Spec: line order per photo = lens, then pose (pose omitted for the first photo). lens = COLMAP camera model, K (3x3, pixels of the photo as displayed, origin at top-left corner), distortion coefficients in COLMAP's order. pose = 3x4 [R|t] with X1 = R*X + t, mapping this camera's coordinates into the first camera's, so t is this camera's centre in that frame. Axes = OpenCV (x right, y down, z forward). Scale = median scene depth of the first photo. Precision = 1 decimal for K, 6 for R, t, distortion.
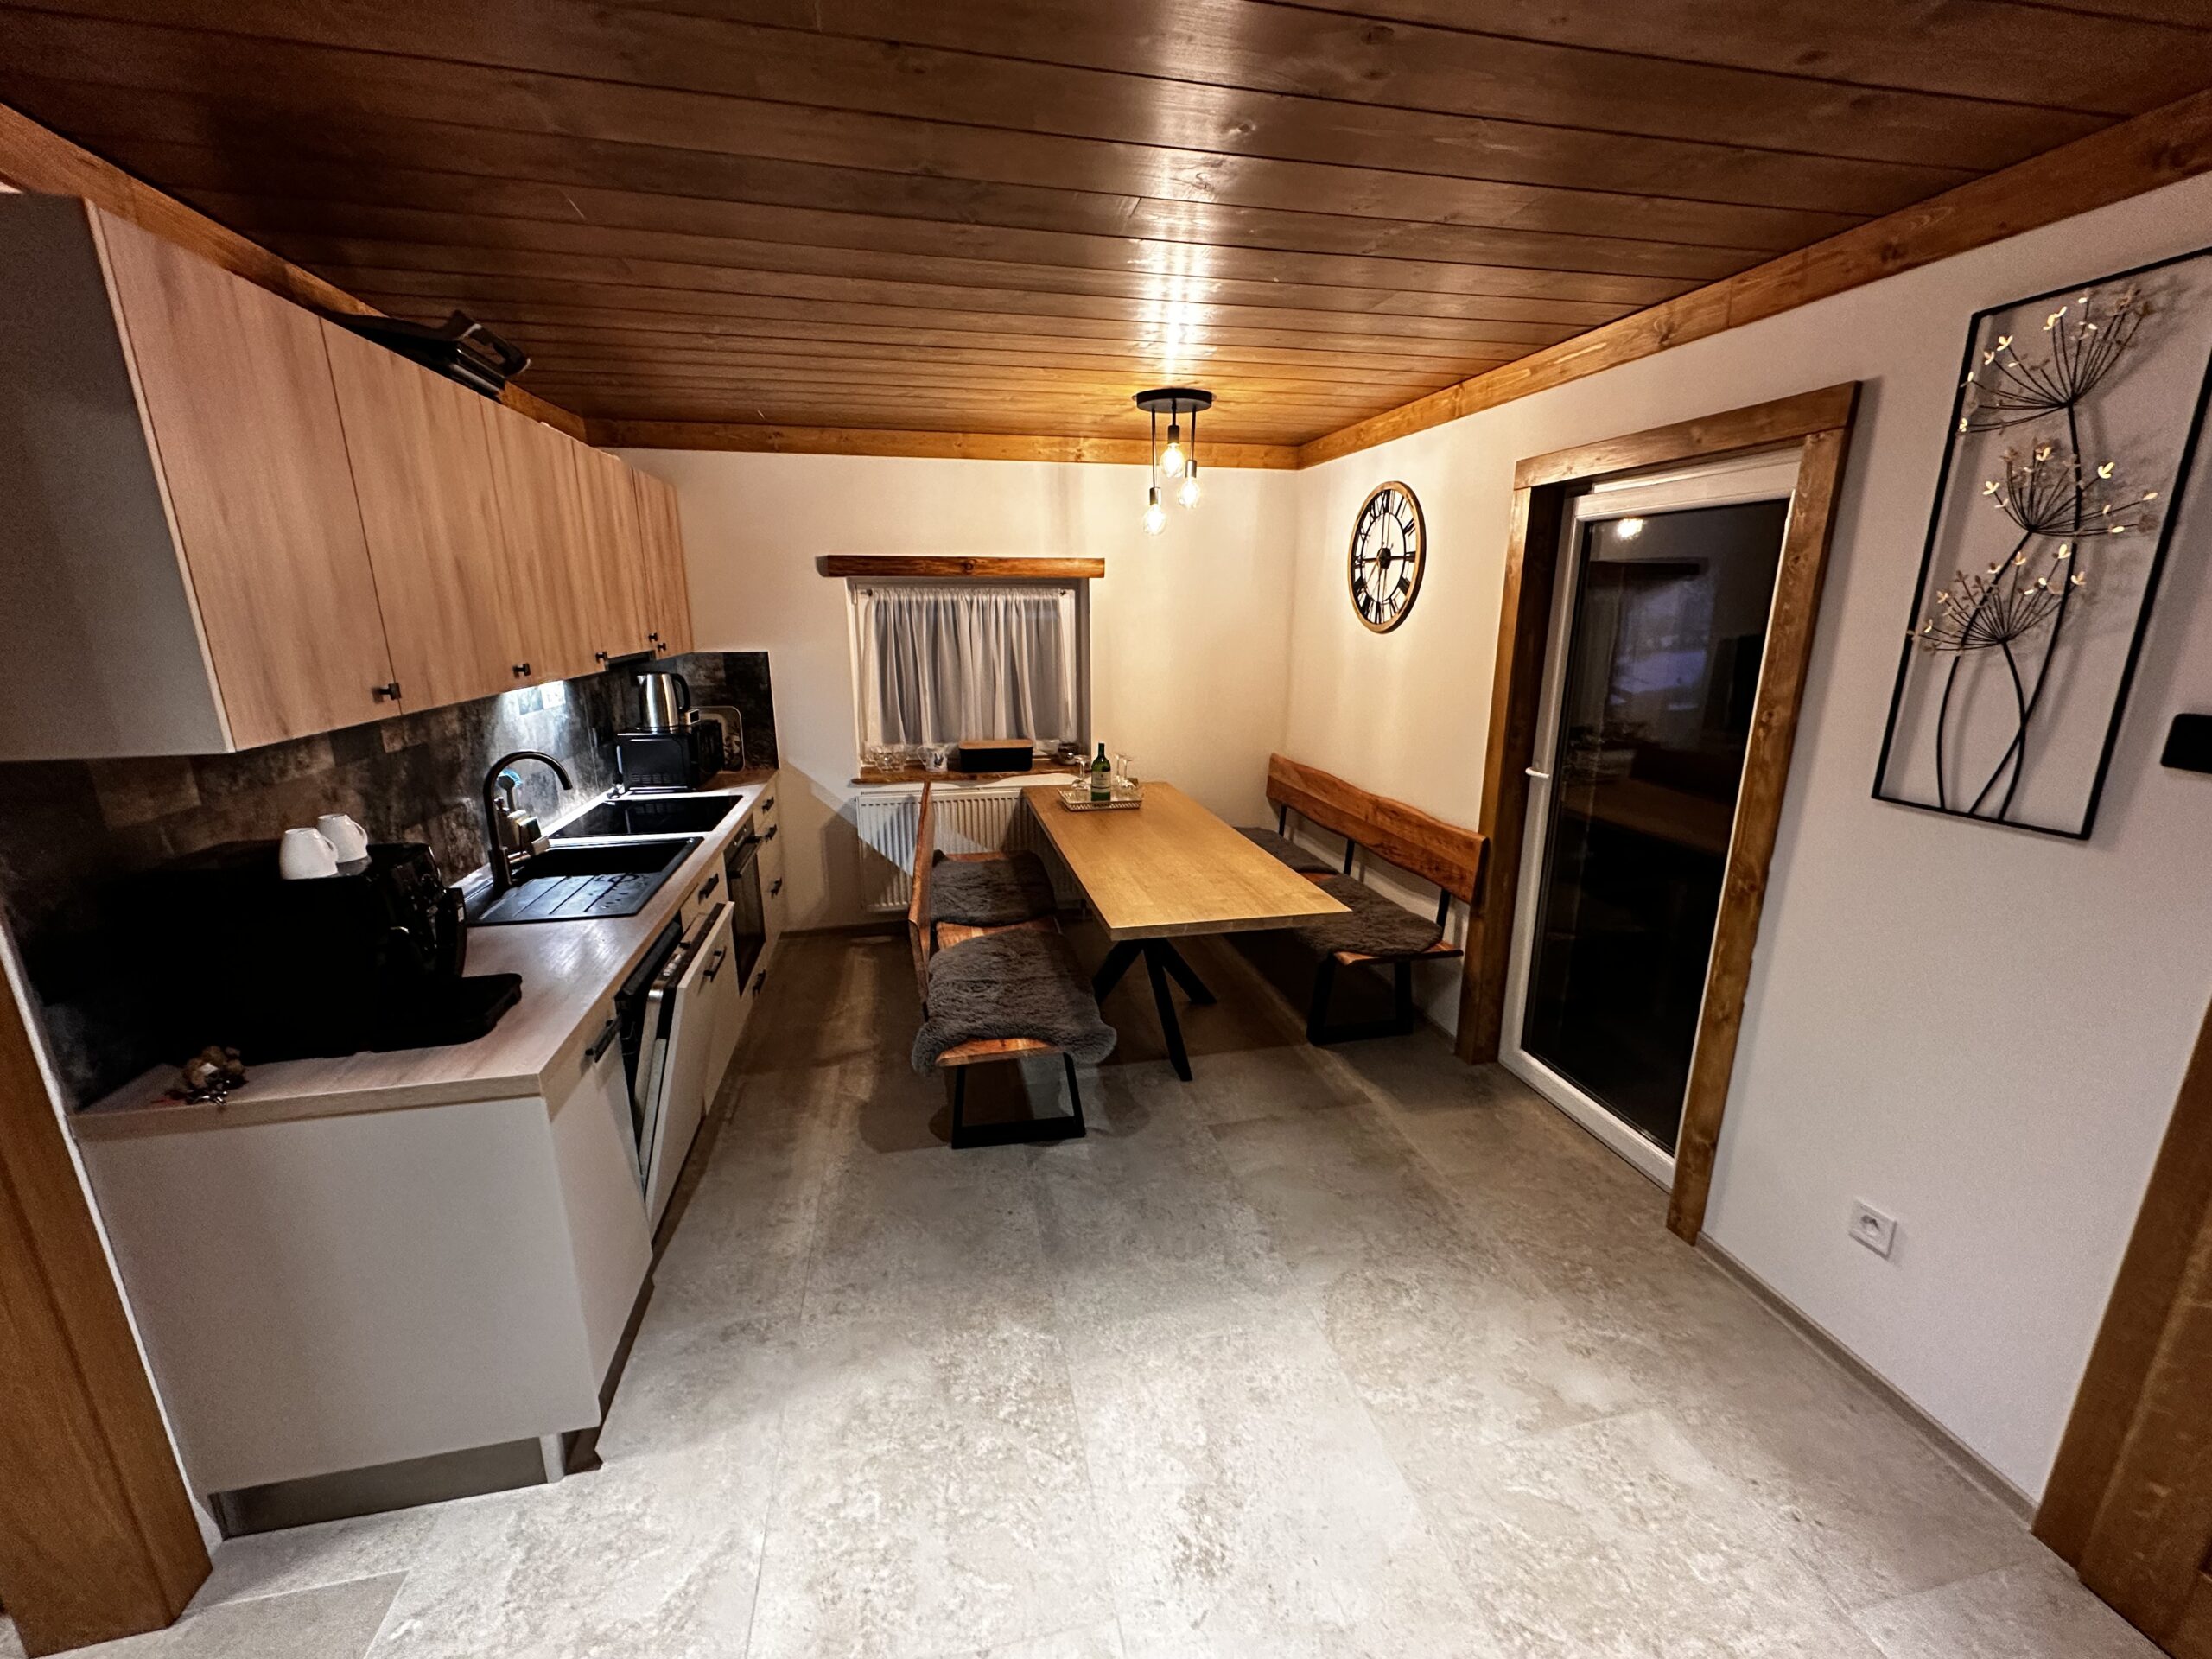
lens RADIAL K [[880.0, 0, 1107.5], [0, 880.0, 834.6], [0, 0, 1]] dist [-0.002301, 0.000211]
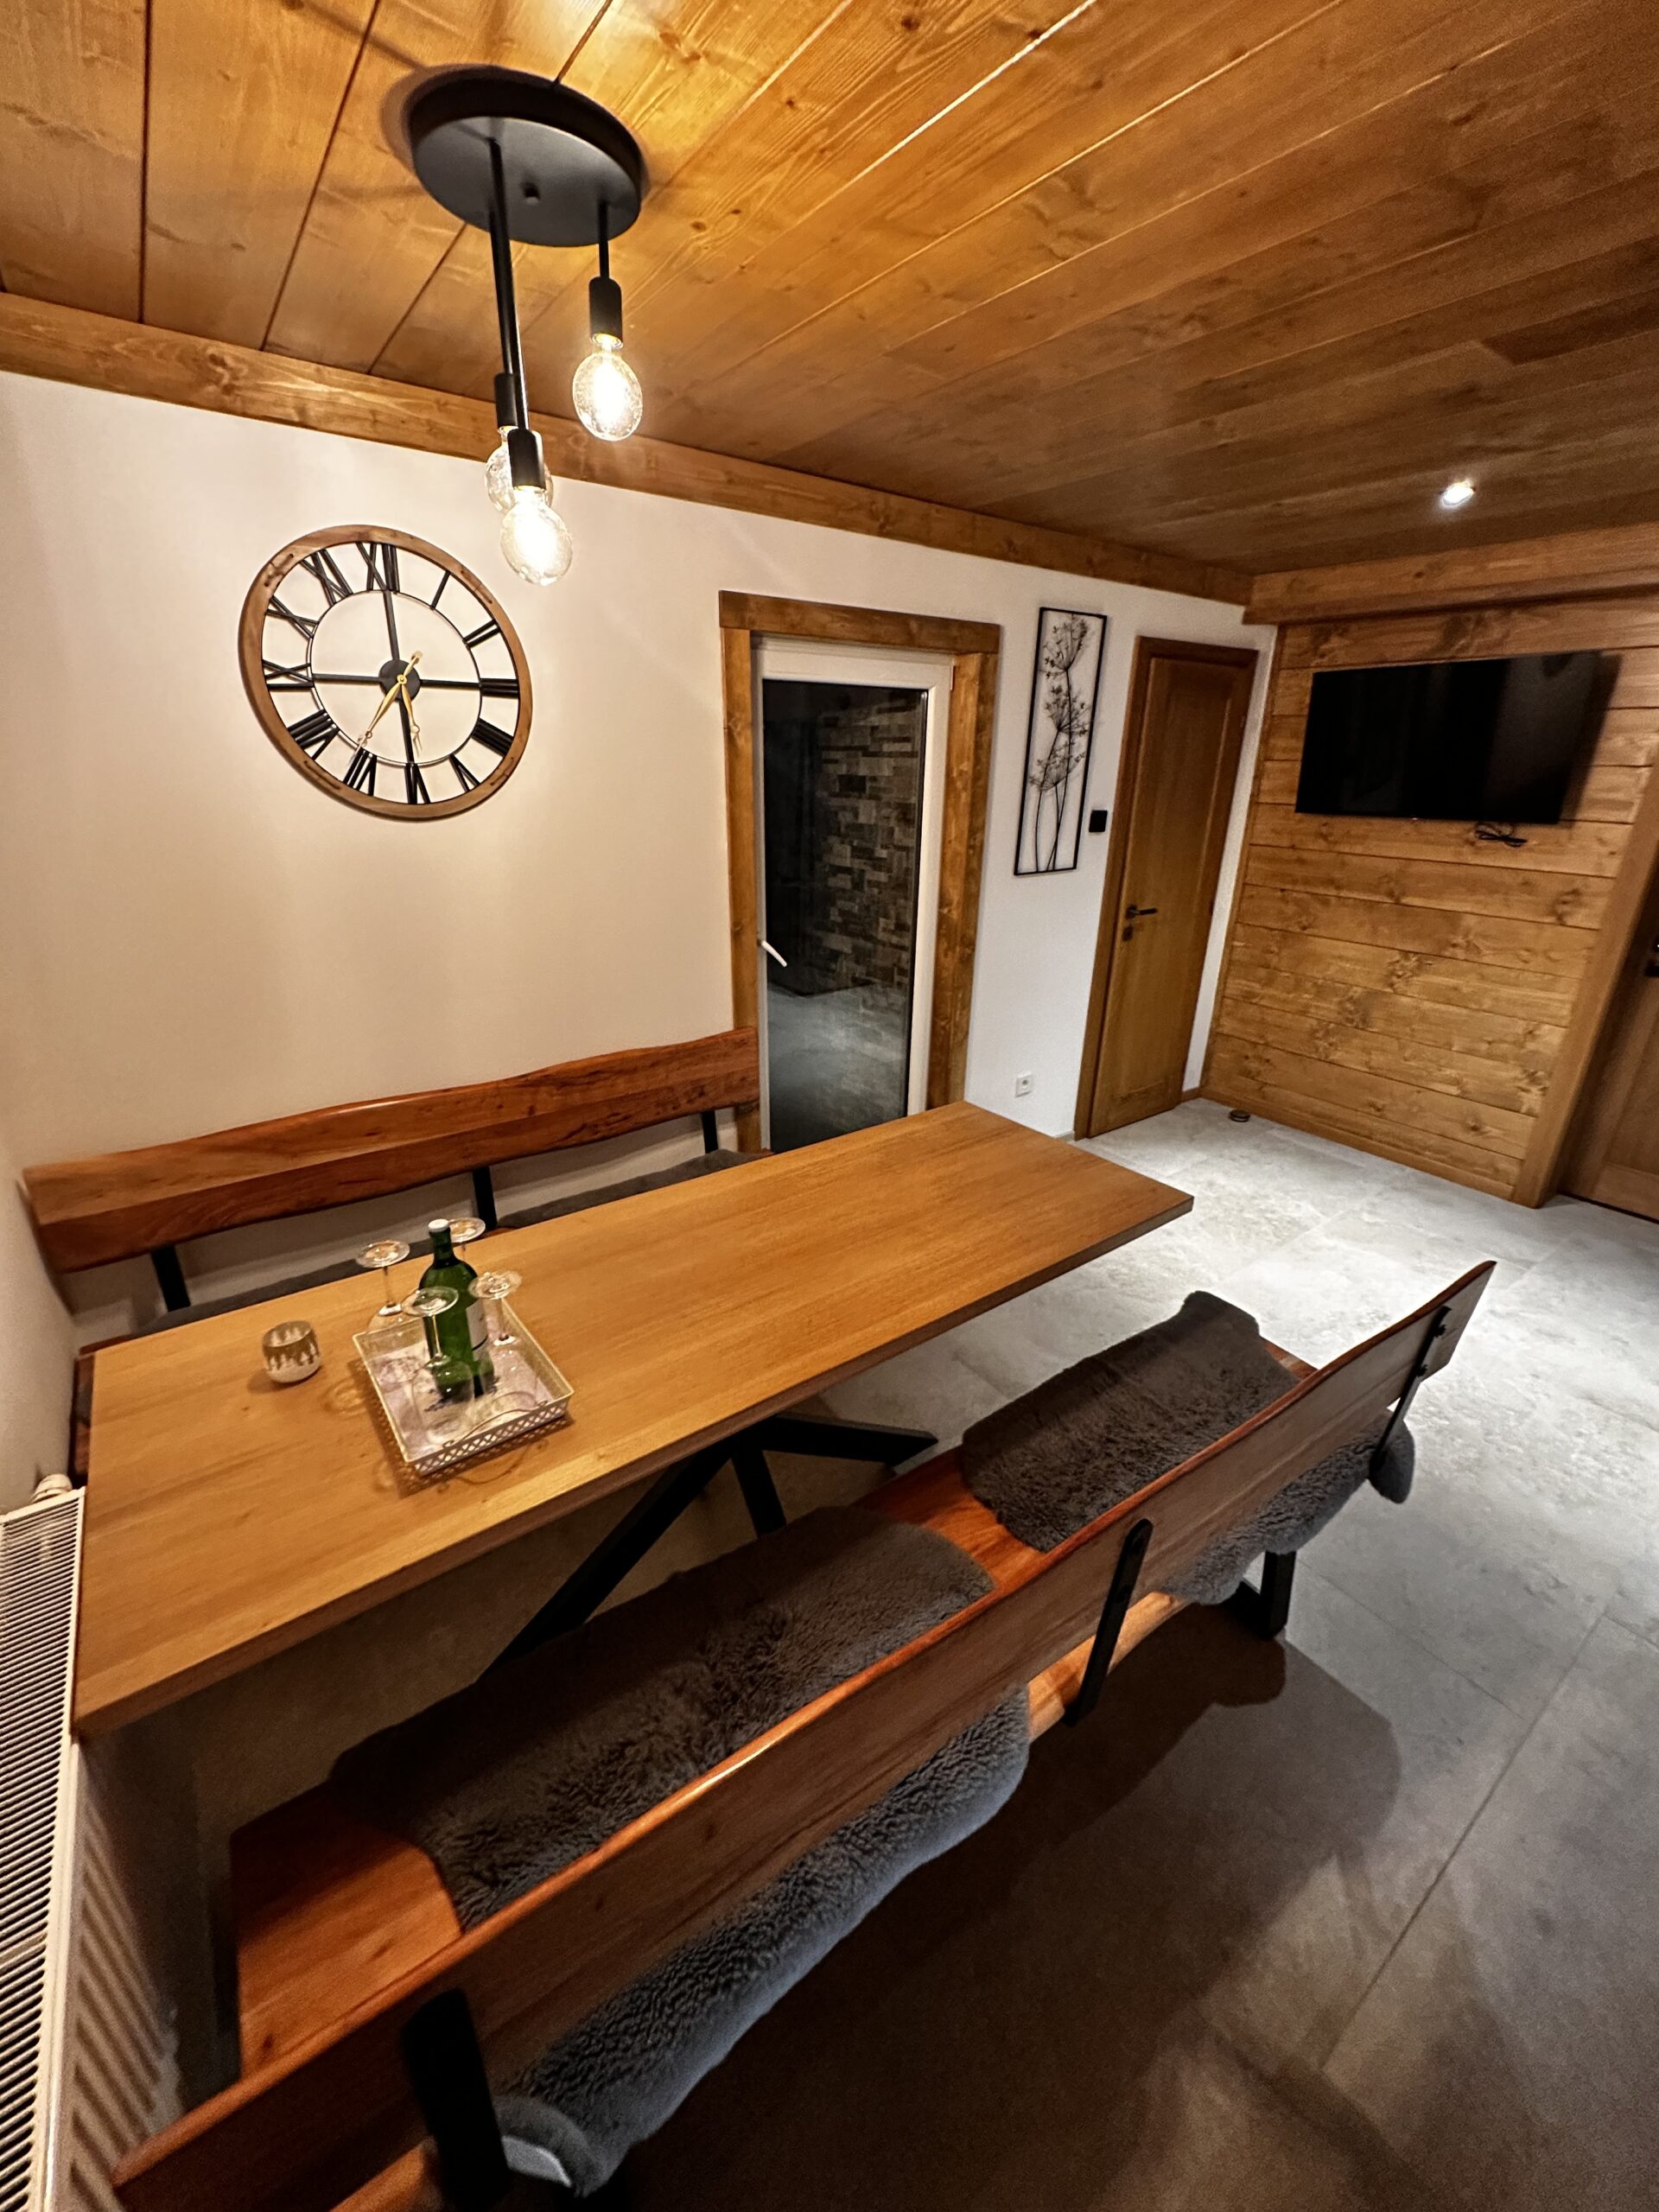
lens RADIAL K [[880.0, 0, 831.5], [0, 880.0, 1108.4], [0, 0, 1]] dist [-0.002301, 0.000211]
pose [[-0.404347, -0.352262, 0.844047, -0.623810], [0.220007, 0.858294, 0.463604, -0.499907], [-0.887750, 0.373153, -0.269548, 1.796658]]
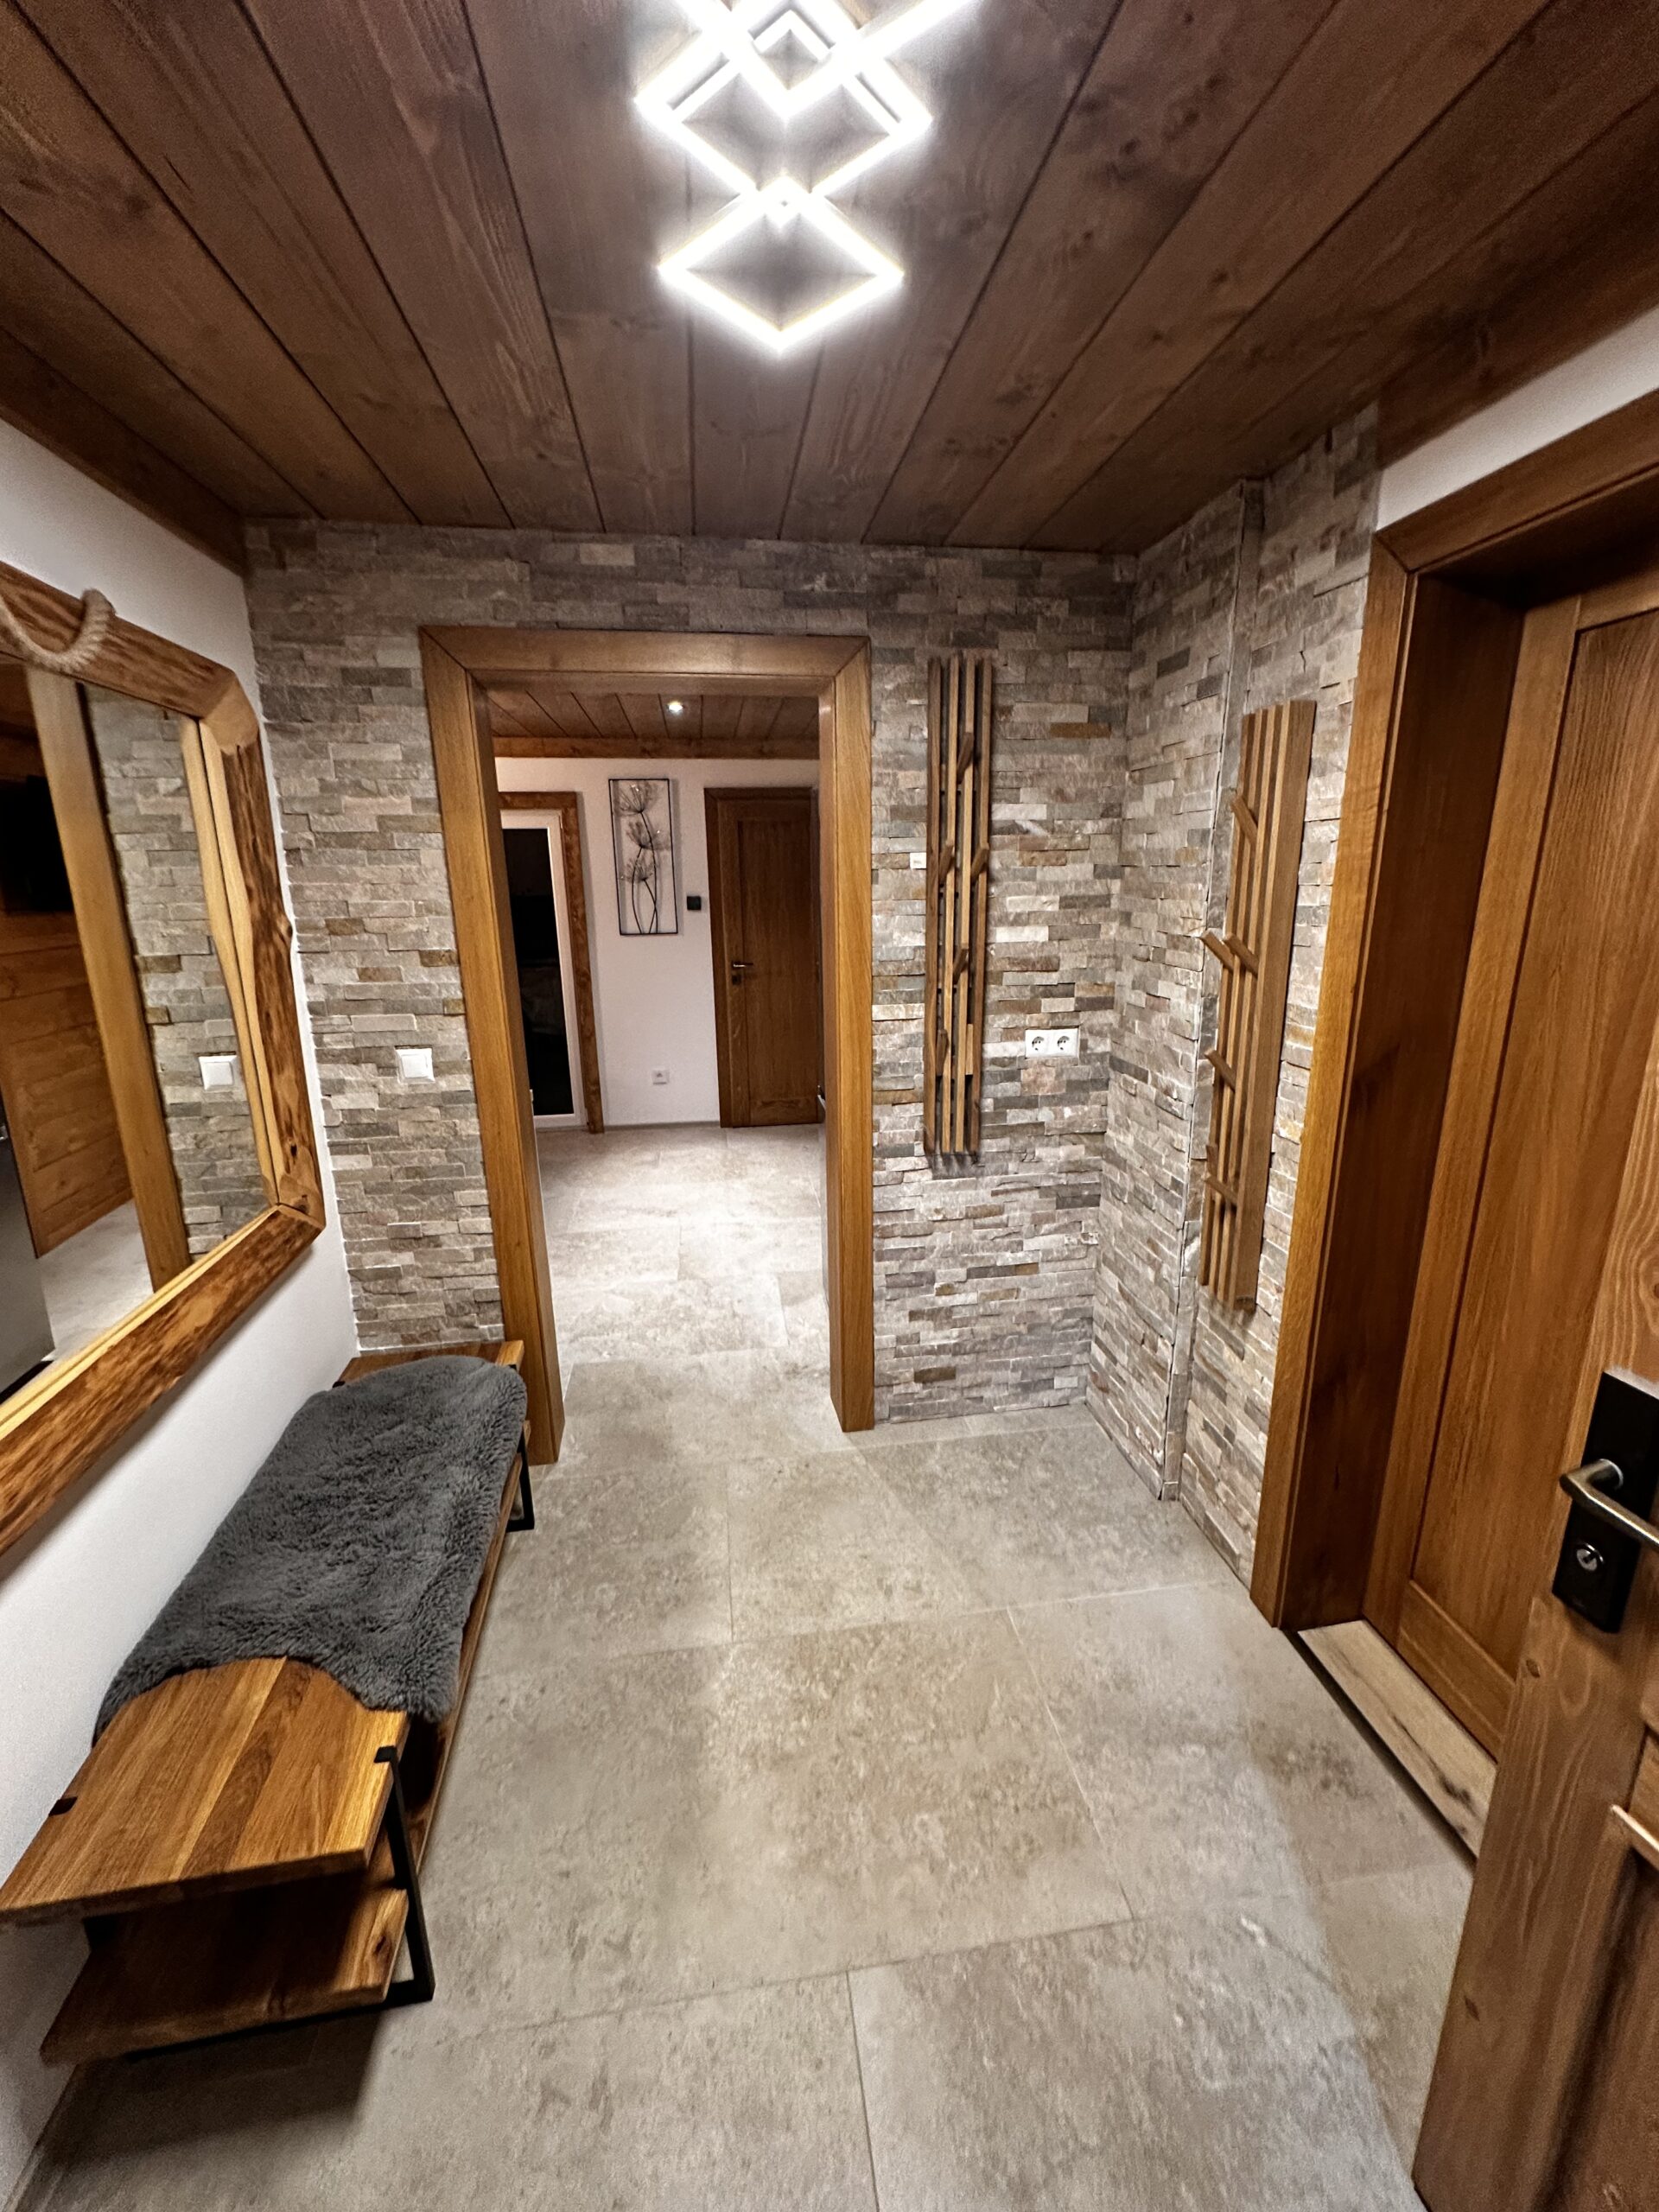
lens RADIAL K [[880.0, 0, 829.4], [0, 880.0, 1105.0], [0, 0, 1]] dist [-0.002301, 0.000211]
pose [[0.073840, -0.242358, 0.967373, -1.848577], [0.266864, 0.939448, 0.214992, 0.041578], [-0.960901, 0.242282, 0.134046, 0.057881]]
